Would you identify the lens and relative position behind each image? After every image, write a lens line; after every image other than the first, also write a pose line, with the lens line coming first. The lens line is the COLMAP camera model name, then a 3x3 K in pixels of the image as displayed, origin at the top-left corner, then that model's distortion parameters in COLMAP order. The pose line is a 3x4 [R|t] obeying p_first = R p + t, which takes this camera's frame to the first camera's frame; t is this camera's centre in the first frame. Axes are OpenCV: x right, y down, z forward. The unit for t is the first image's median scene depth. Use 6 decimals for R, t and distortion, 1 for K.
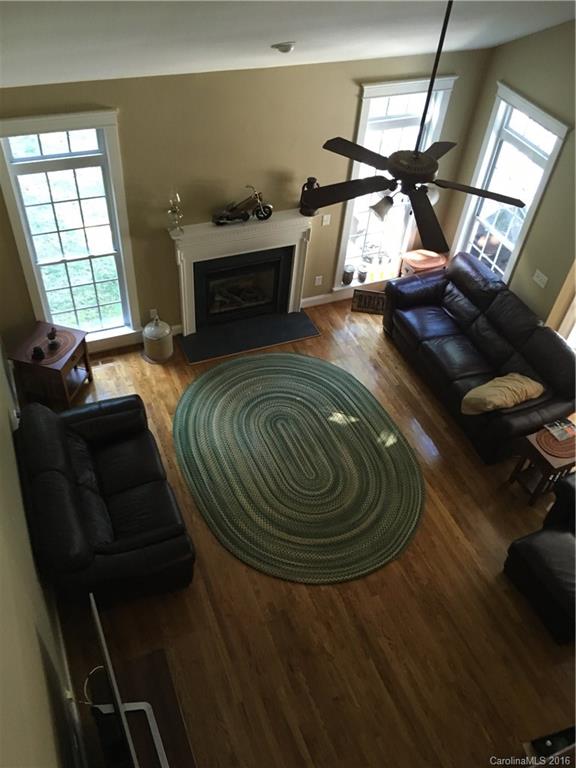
lens RADIAL K [[656.6, 0, 291.7], [0, 656.6, 386.6], [0, 0, 1]] dist [0.055852, -0.018038]
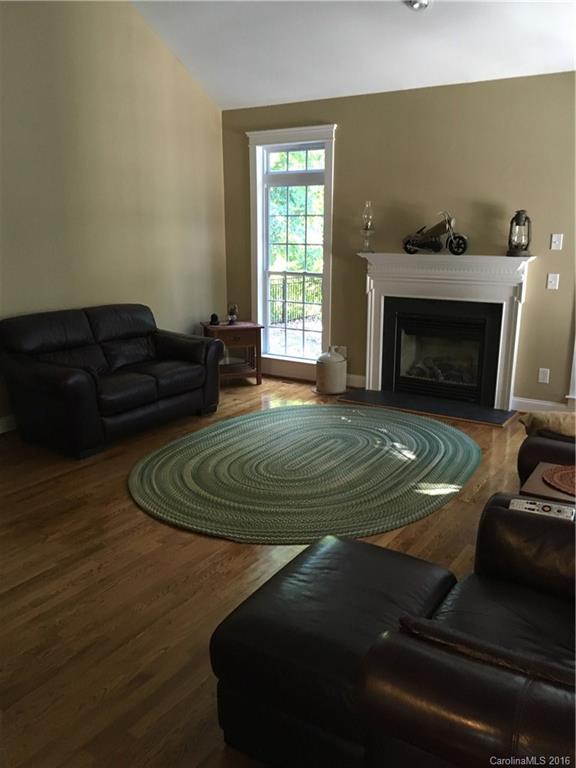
lens RADIAL K [[656.6, 0, 288.6], [0, 656.6, 388.7], [0, 0, 1]] dist [0.055852, -0.018038]
pose [[0.550234, 0.127773, -0.825177, 0.582739], [-0.564716, 0.784895, -0.255022, 0.236970], [0.615092, 0.606312, 0.504031, 0.532932]]
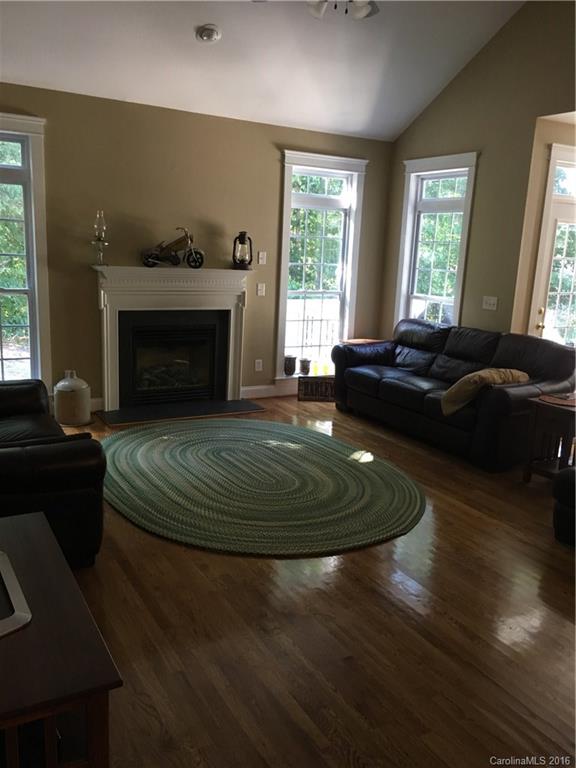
lens RADIAL K [[656.6, 0, 286.9], [0, 656.6, 382.9], [0, 0, 1]] dist [0.055852, -0.018038]
pose [[0.992332, -0.056616, 0.109871, -0.025403], [0.107448, 0.834498, -0.540433, 0.416880], [-0.061090, 0.548095, 0.834182, 0.290662]]
